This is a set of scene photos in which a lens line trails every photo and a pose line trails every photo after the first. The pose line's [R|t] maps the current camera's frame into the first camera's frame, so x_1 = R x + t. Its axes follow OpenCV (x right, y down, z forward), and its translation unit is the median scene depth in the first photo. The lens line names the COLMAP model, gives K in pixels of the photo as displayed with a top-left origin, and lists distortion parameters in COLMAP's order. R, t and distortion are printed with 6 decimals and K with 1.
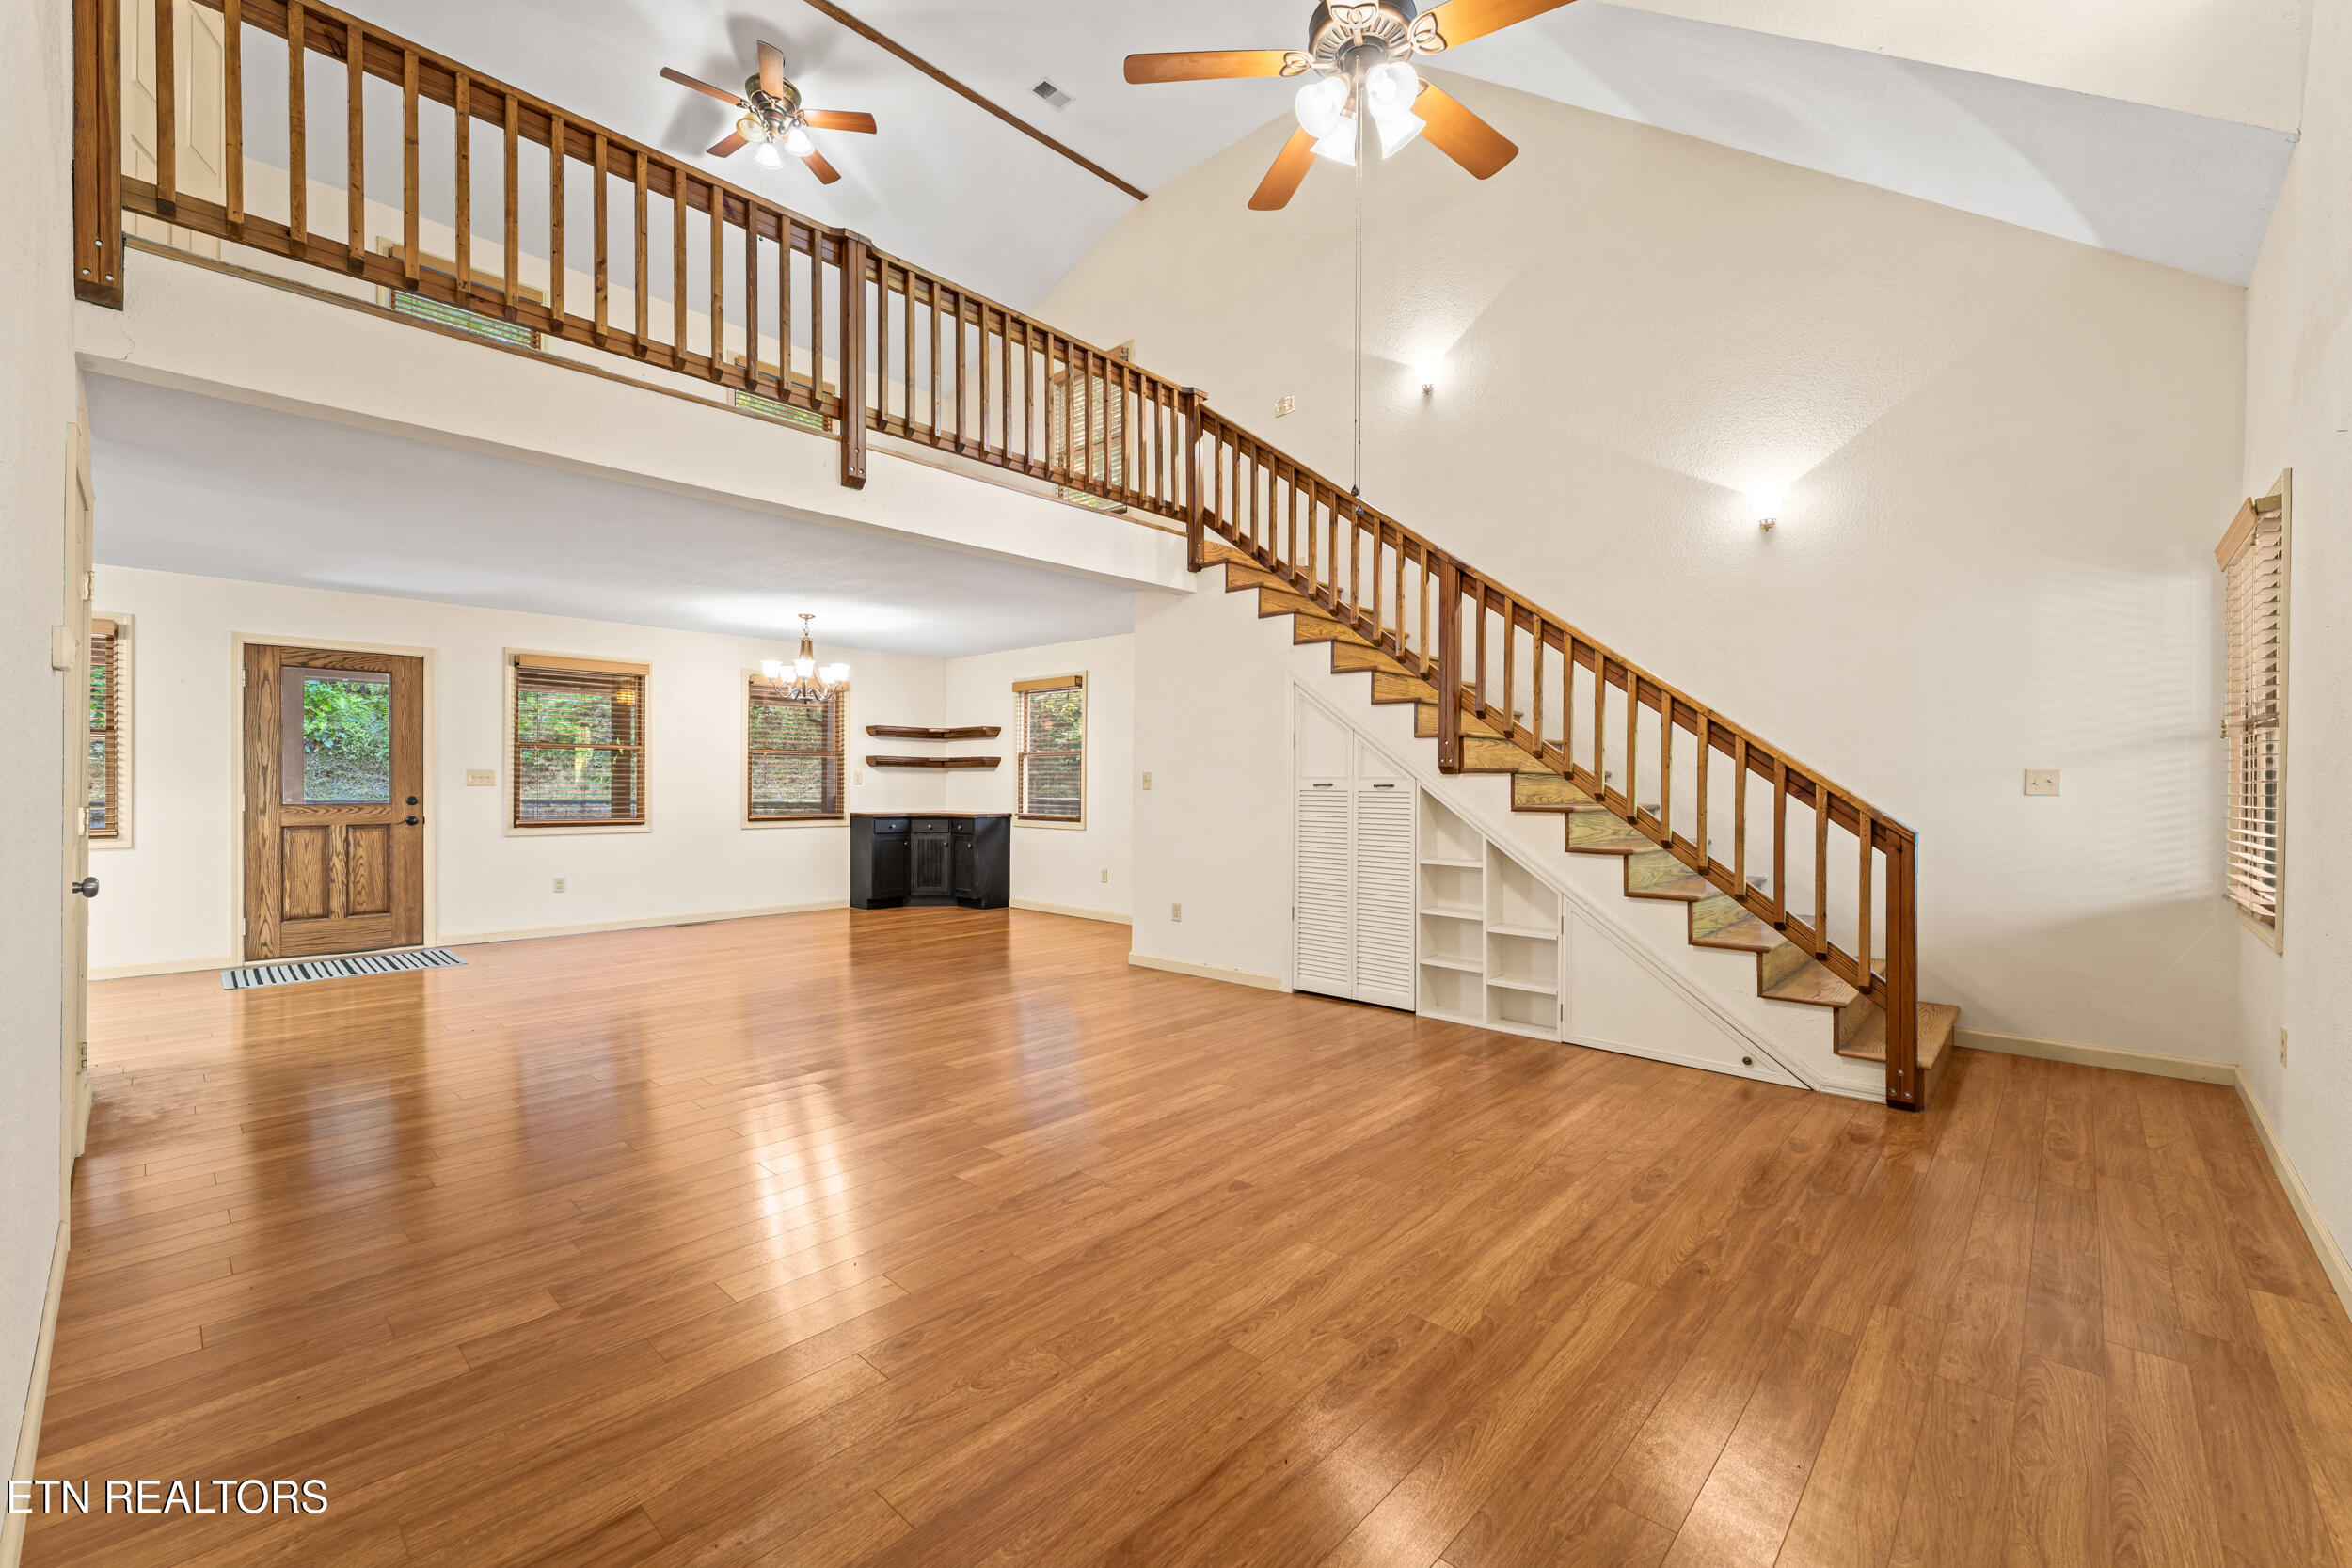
lens RADIAL K [[953.2, 0, 1167.5], [0, 953.2, 783.0], [0, 0, 1]] dist [-0.001404, -0.000012]
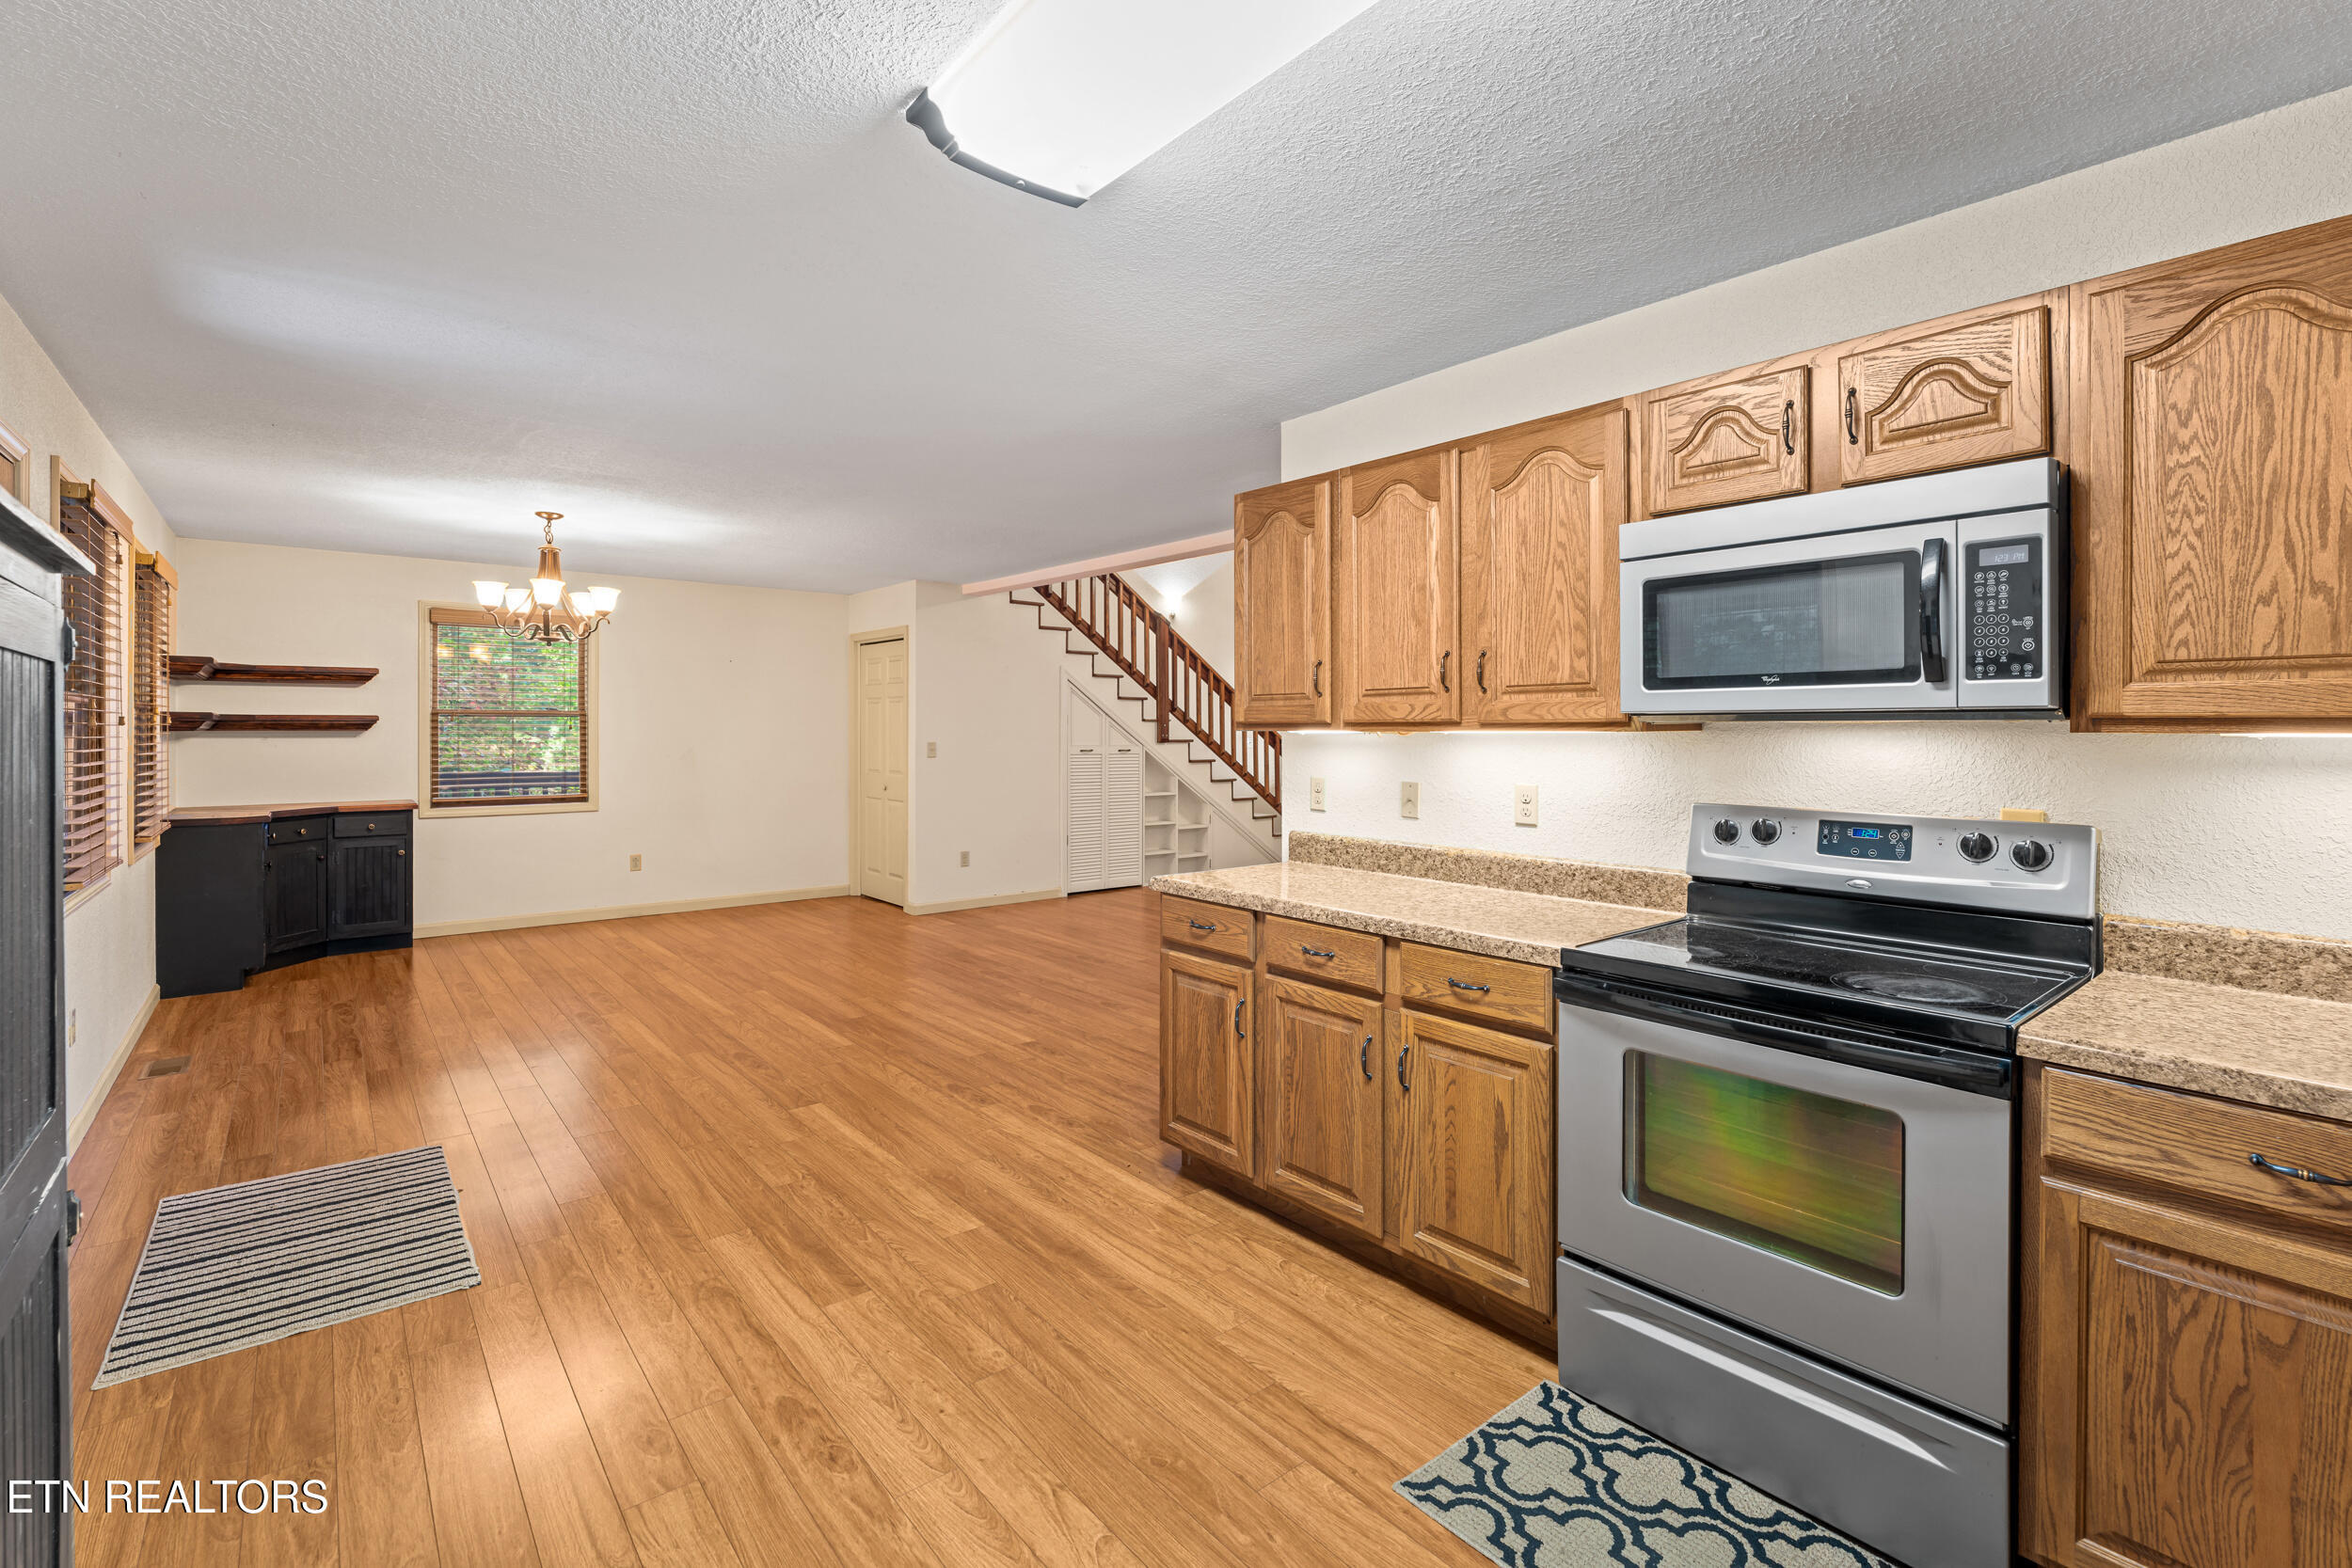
lens RADIAL K [[1037.5, 0, 1191.1], [0, 1037.5, 734.2], [0, 0, 1]] dist [-0.000542, 0.000203]
pose [[0.123238, -0.010256, 0.992324, -1.174242], [-0.000793, 0.999945, 0.010433, -0.033026], [-0.992377, -0.002072, 0.123223, 0.532486]]
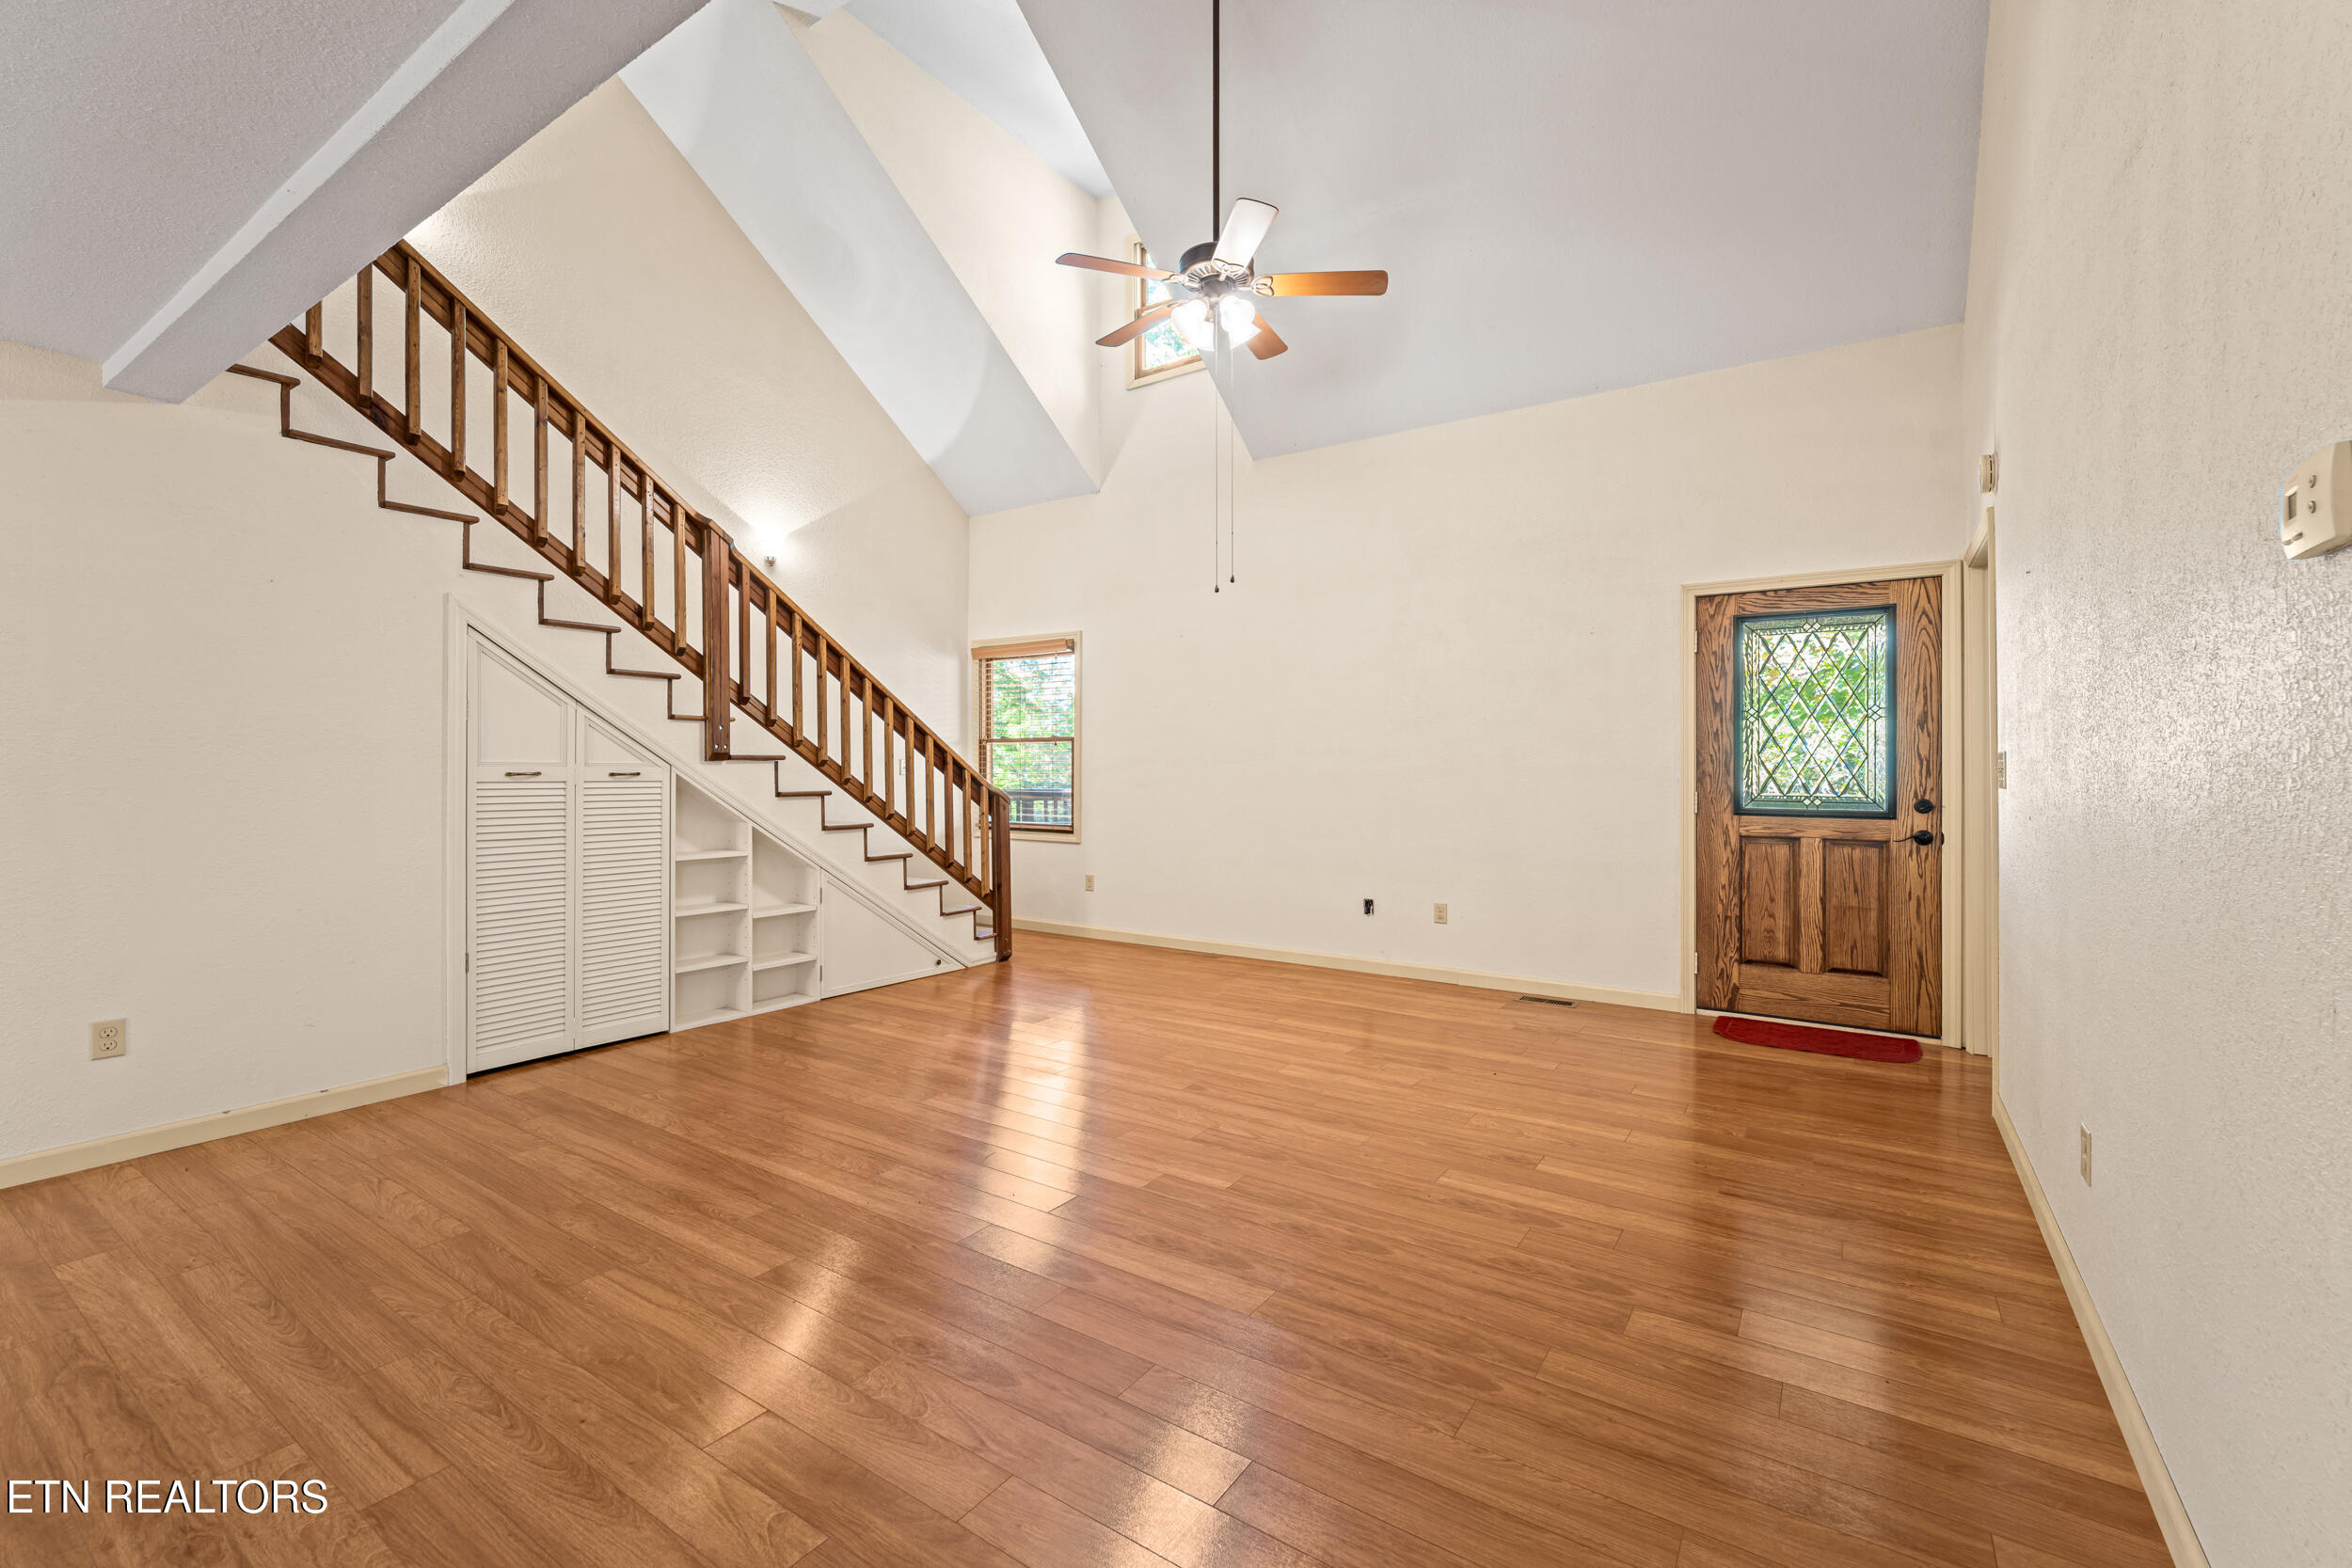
lens RADIAL K [[953.2, 0, 1121.3], [0, 953.2, 775.6], [0, 0, 1]] dist [-0.001404, -0.000012]
pose [[-0.106598, -0.009958, 0.994252, -0.494150], [0.010208, 0.999886, 0.011109, 0.000105], [-0.994250, 0.011334, -0.106484, 0.526169]]
